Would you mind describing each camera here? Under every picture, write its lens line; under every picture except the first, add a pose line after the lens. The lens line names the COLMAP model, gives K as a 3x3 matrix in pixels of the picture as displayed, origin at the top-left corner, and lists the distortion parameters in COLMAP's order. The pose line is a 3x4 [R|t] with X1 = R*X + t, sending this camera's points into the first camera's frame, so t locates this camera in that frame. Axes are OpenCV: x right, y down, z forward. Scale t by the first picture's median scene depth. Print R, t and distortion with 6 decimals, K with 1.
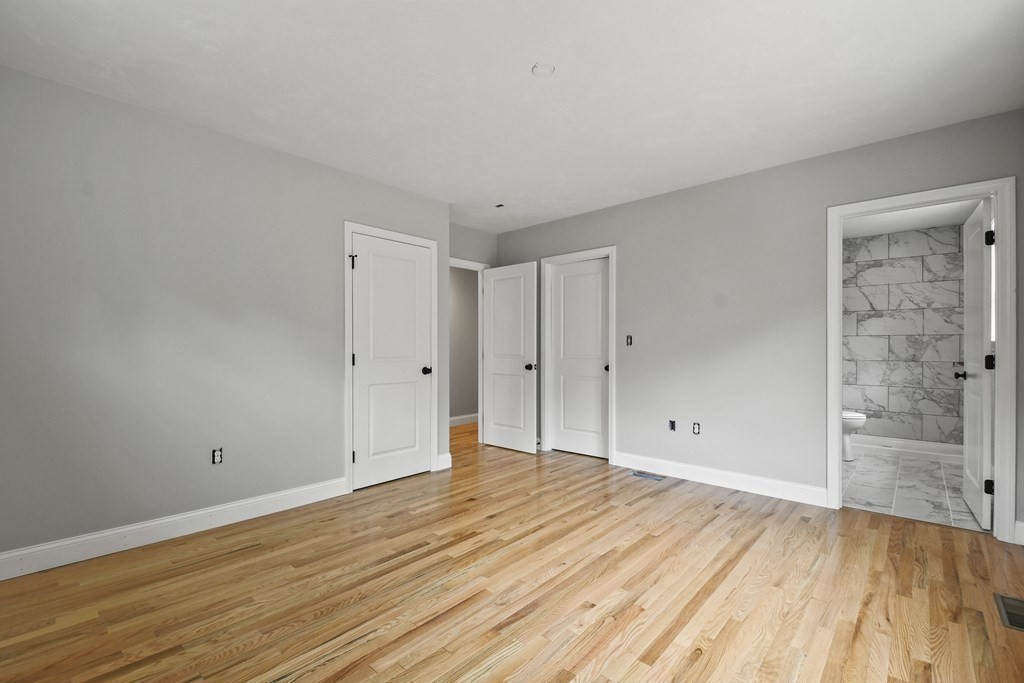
lens RADIAL K [[452.7, 0, 509.1], [0, 452.7, 345.3], [0, 0, 1]] dist [0.010759, -0.000630]
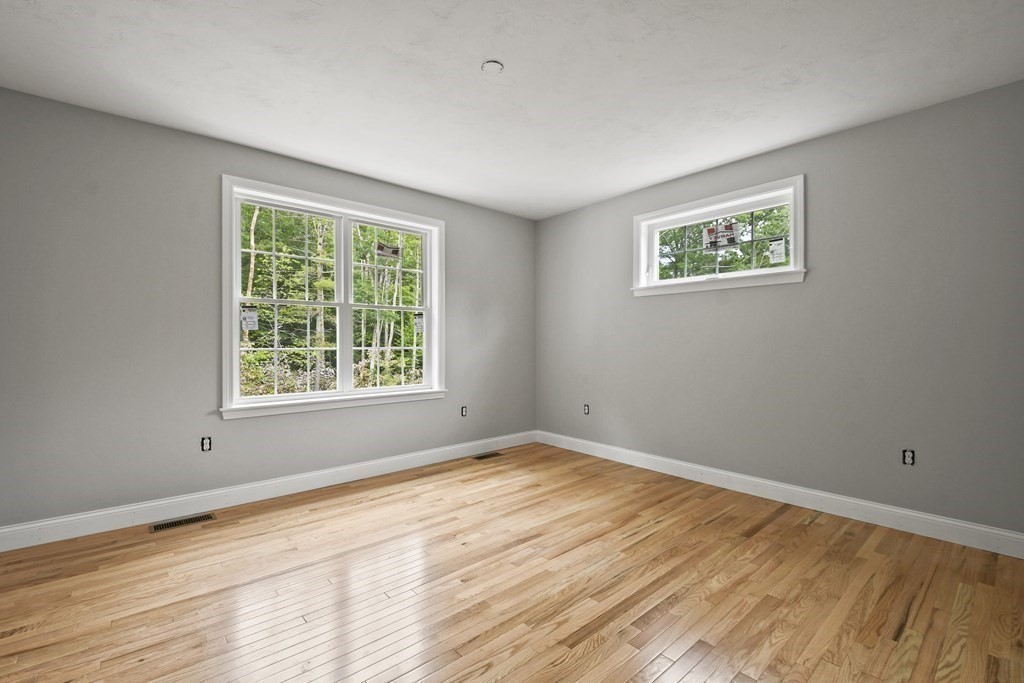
lens RADIAL K [[452.7, 0, 509.1], [0, 452.7, 345.3], [0, 0, 1]] dist [0.010759, -0.000630]
pose [[-0.993193, -0.002192, 0.116463, -0.081306], [-0.001923, 0.999995, 0.002421, 0.009838], [-0.116468, 0.002180, -0.993192, 2.050876]]
